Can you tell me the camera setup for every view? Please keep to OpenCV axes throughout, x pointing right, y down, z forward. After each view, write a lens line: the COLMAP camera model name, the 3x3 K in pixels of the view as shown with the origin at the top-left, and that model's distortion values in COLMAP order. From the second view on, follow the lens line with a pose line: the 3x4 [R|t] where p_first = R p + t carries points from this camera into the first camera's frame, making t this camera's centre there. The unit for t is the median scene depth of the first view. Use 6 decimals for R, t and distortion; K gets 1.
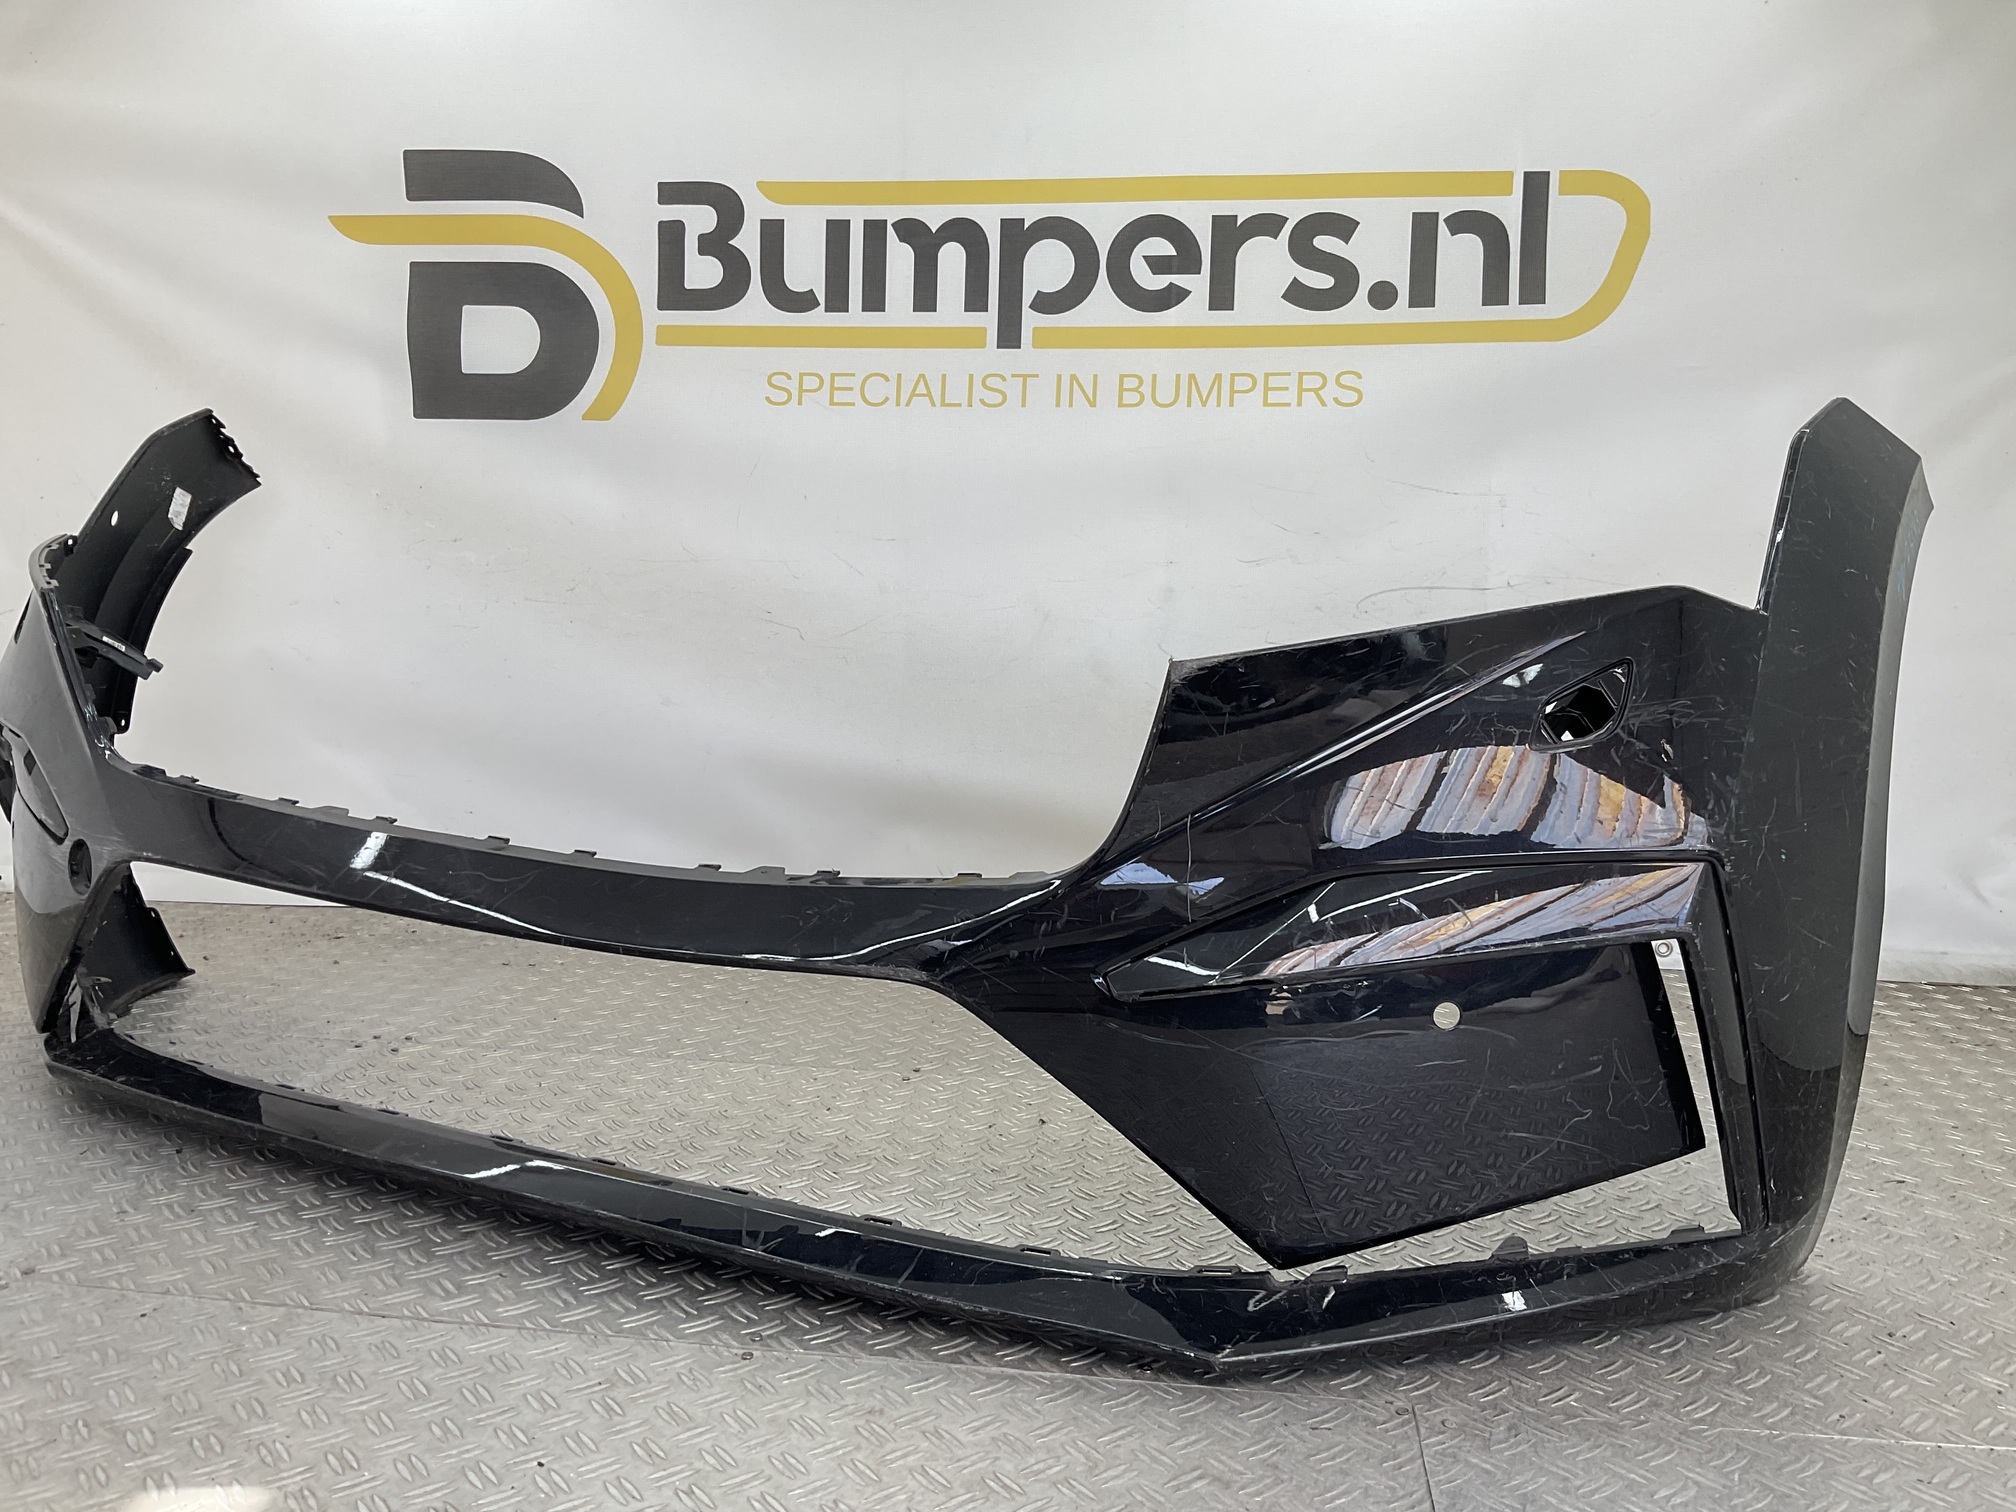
lens RADIAL K [[1657.8, 0, 1008.0], [0, 1657.8, 756.0], [0, 0, 1]] dist [0.134141, -0.285584]
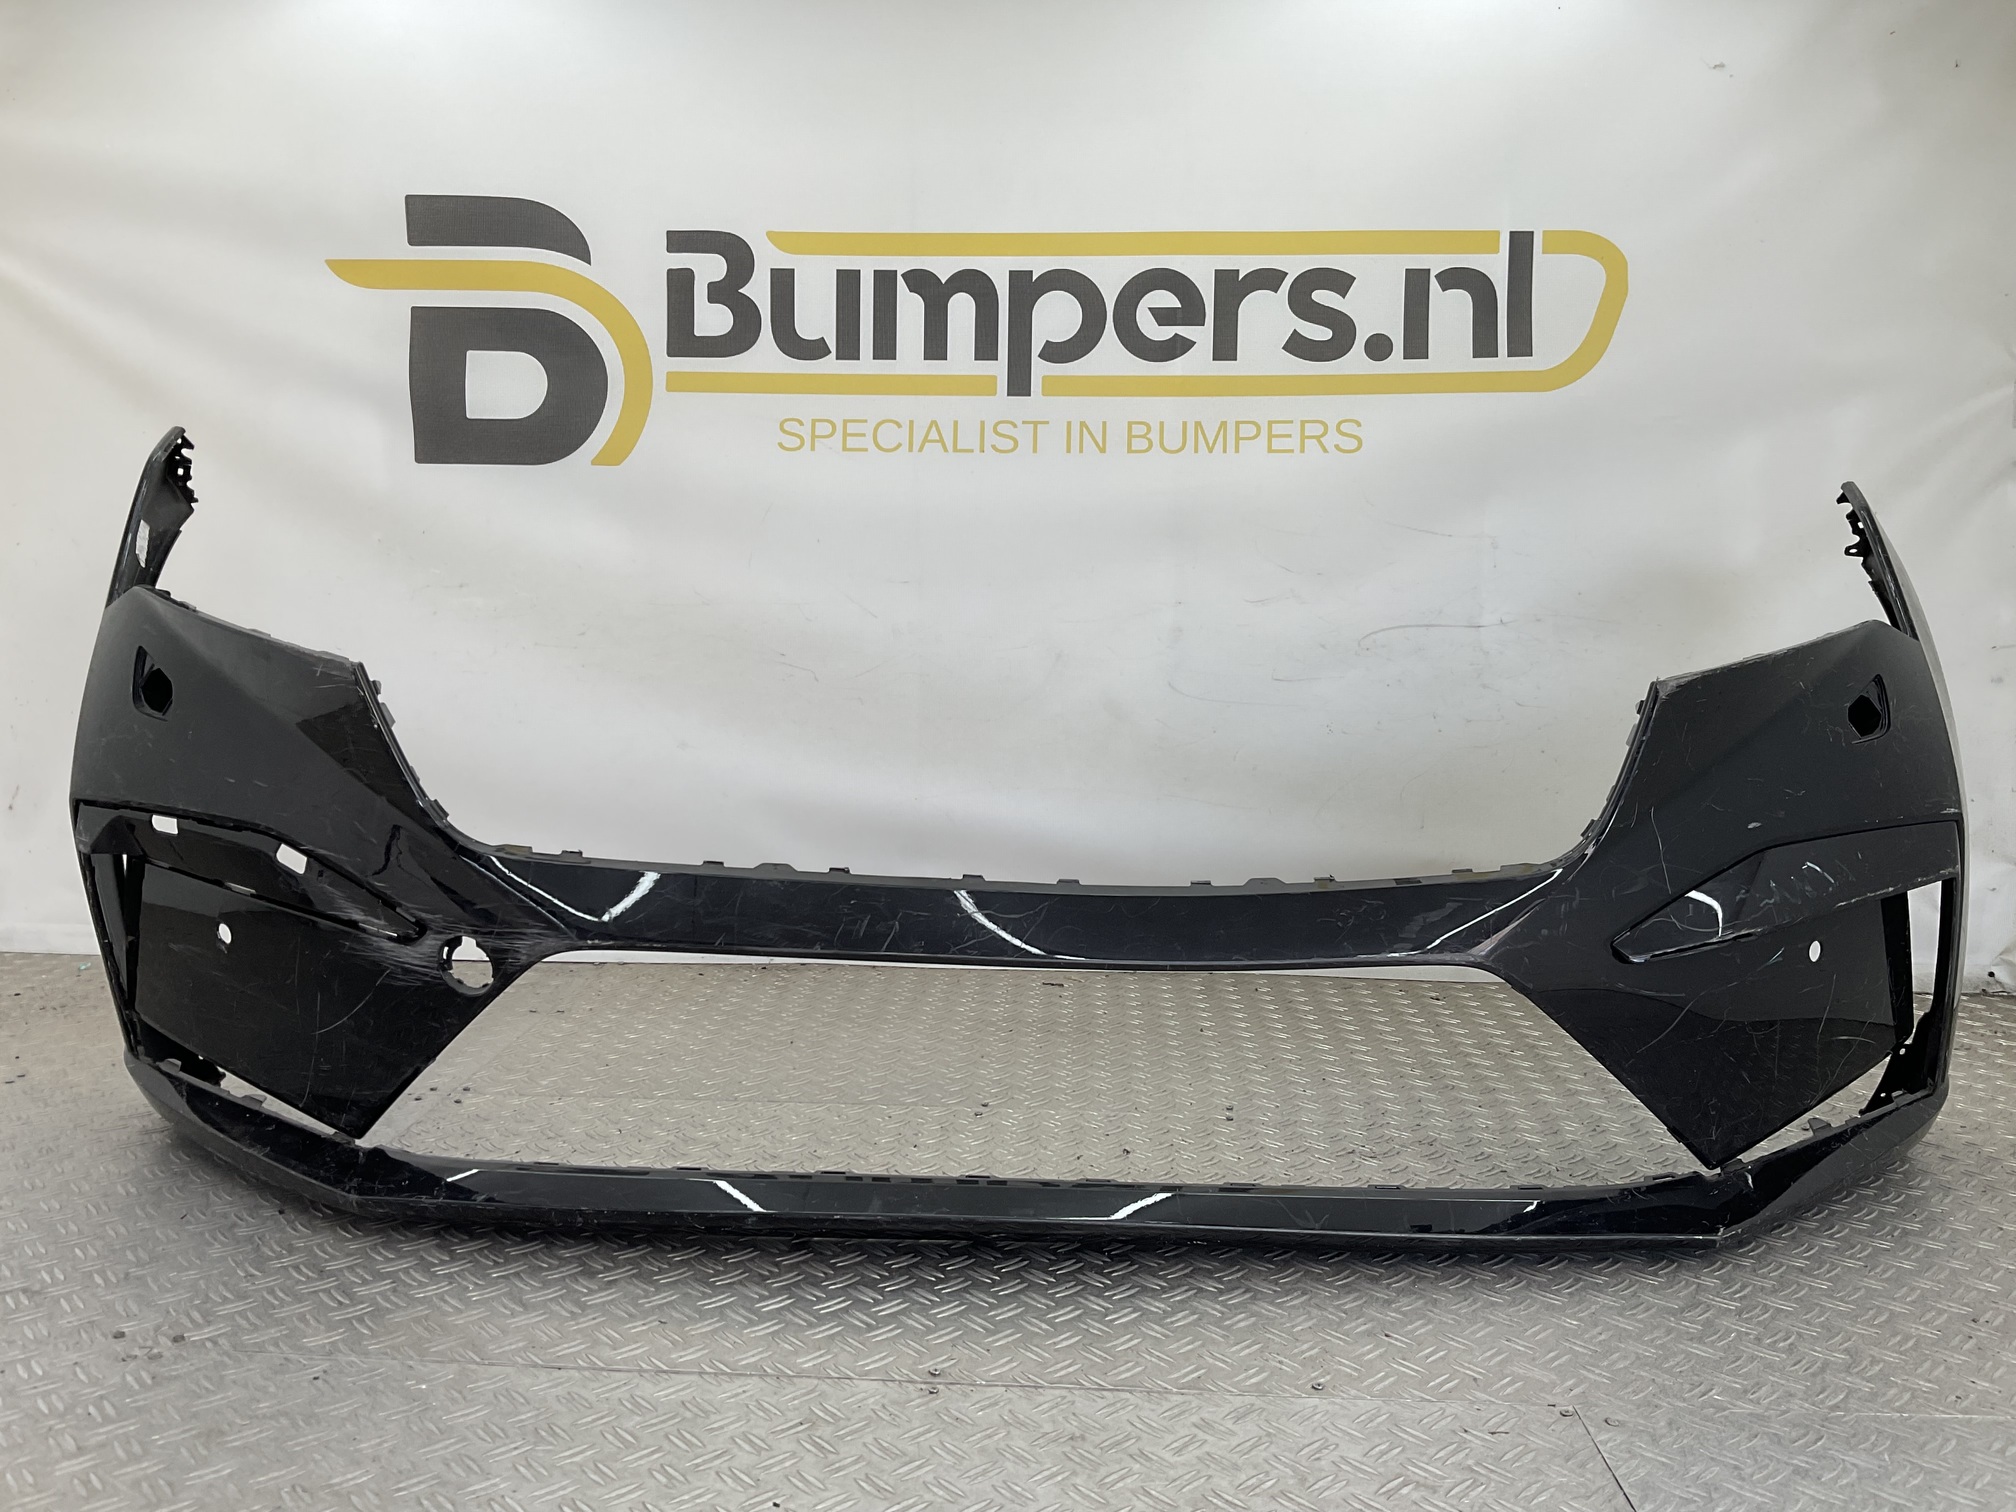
lens RADIAL K [[1657.8, 0, 1008.0], [0, 1657.8, 756.0], [0, 0, 1]] dist [0.134141, -0.285584]
pose [[0.996317, -0.015174, 0.084387, -0.098524], [0.016556, 0.999740, -0.015698, -0.007053], [-0.084127, 0.017037, 0.996309, -0.017626]]
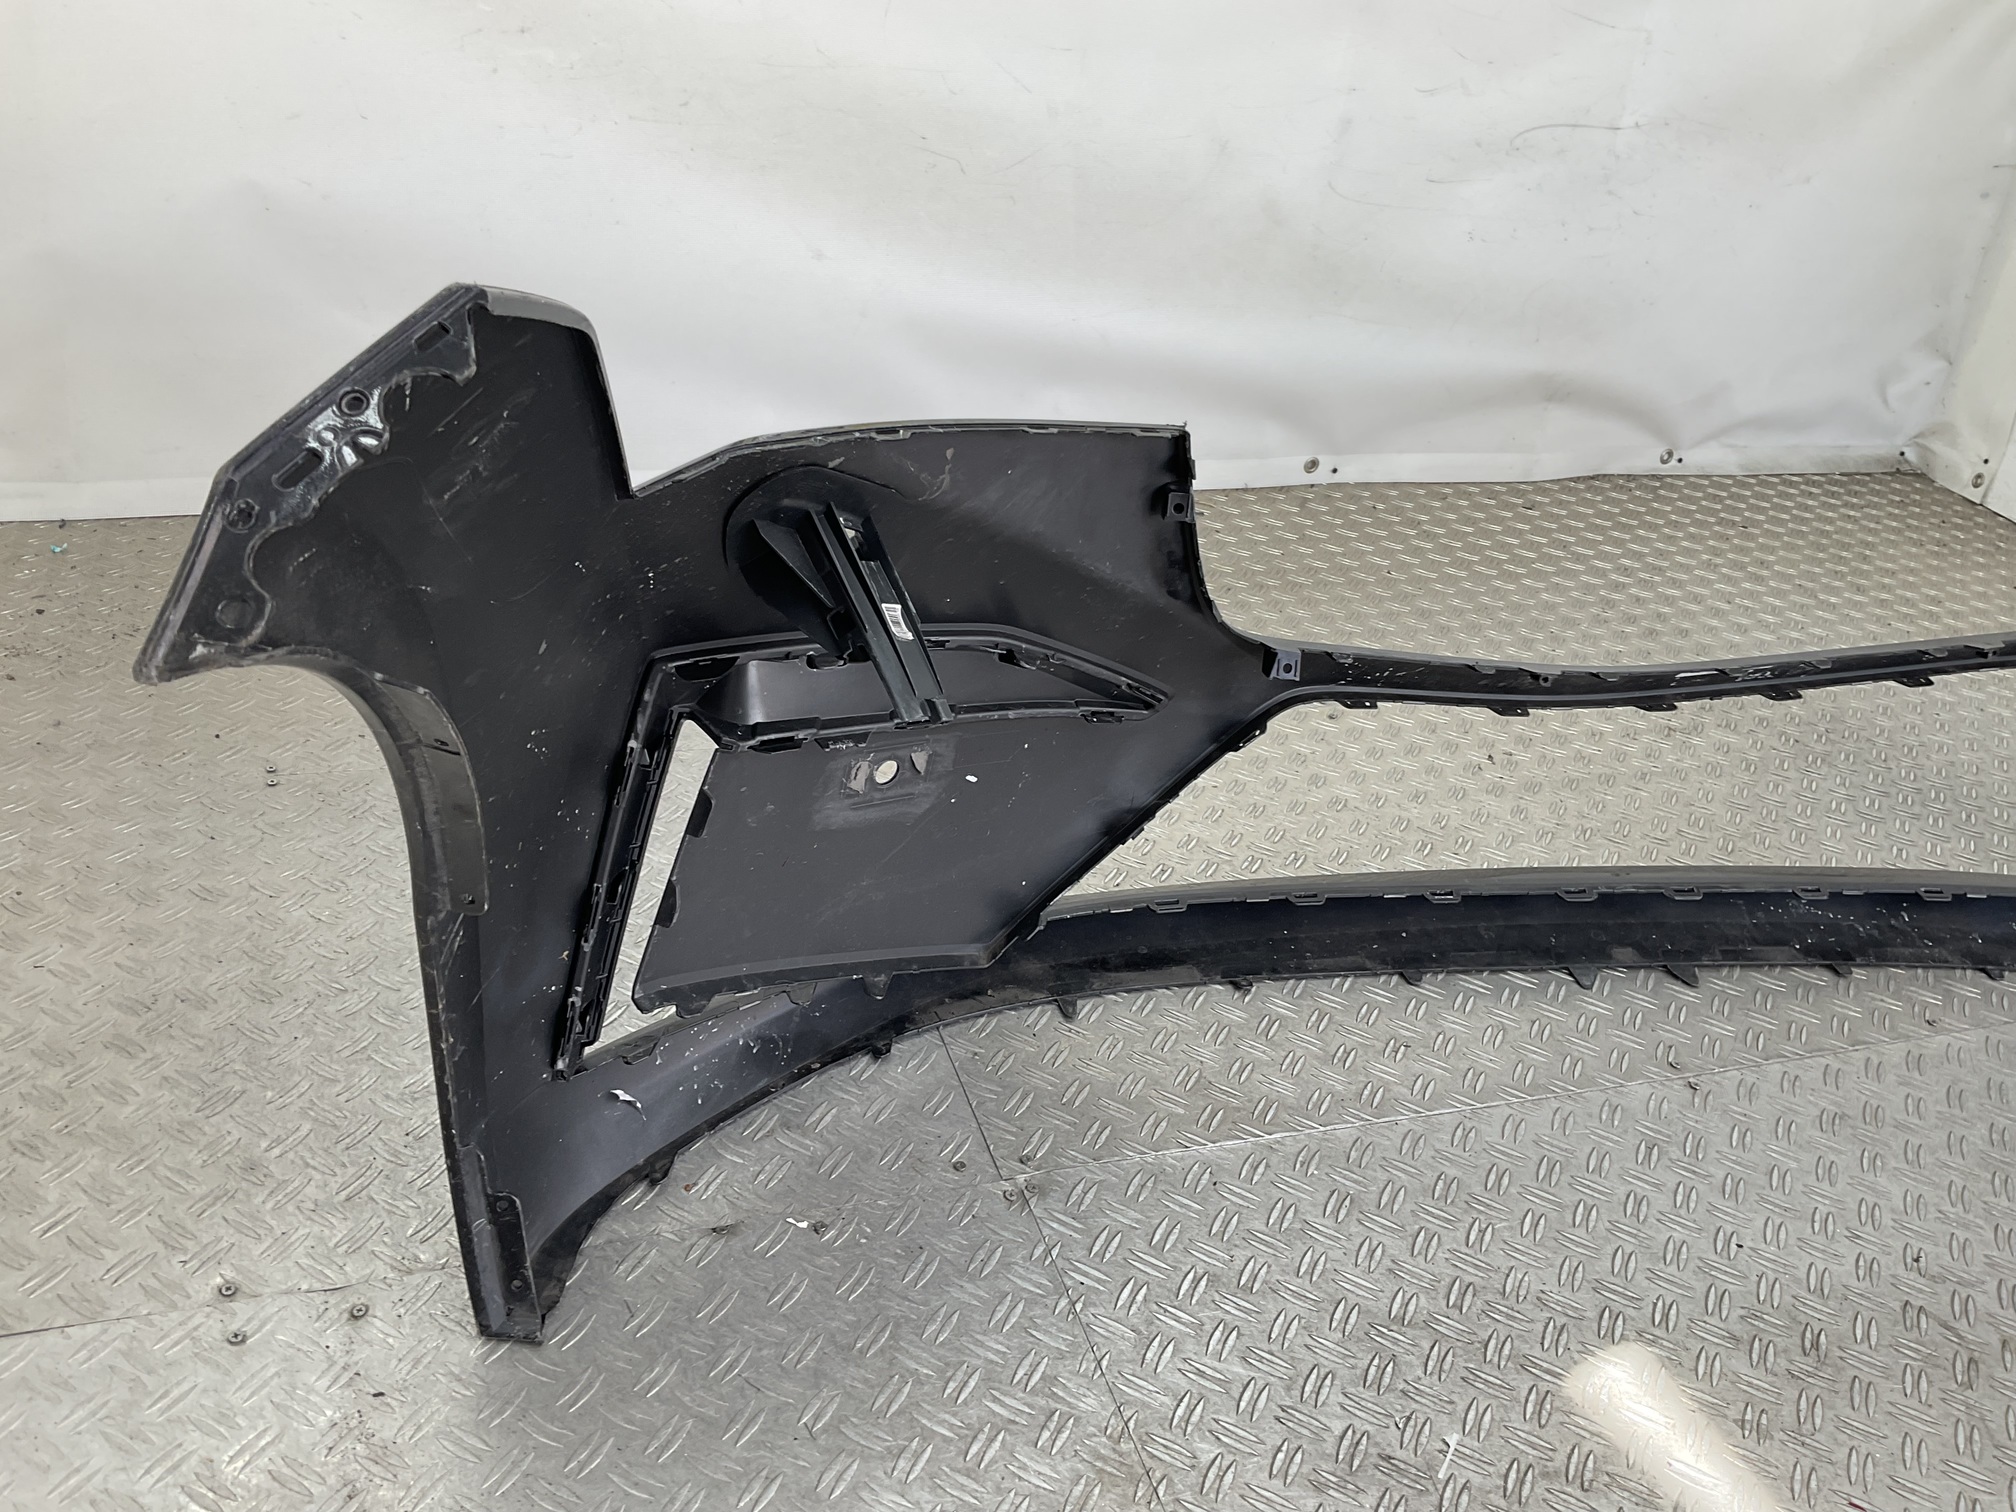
lens RADIAL K [[1663.0, 0, 1010.0], [0, 1663.0, 747.0], [0, 0, 1]] dist [0.154314, -0.347589]
pose [[0.895597, -0.153326, 0.417609, -0.535192], [-0.035229, 0.911337, 0.410151, -0.165559], [-0.443469, -0.382042, 0.810789, 0.182577]]
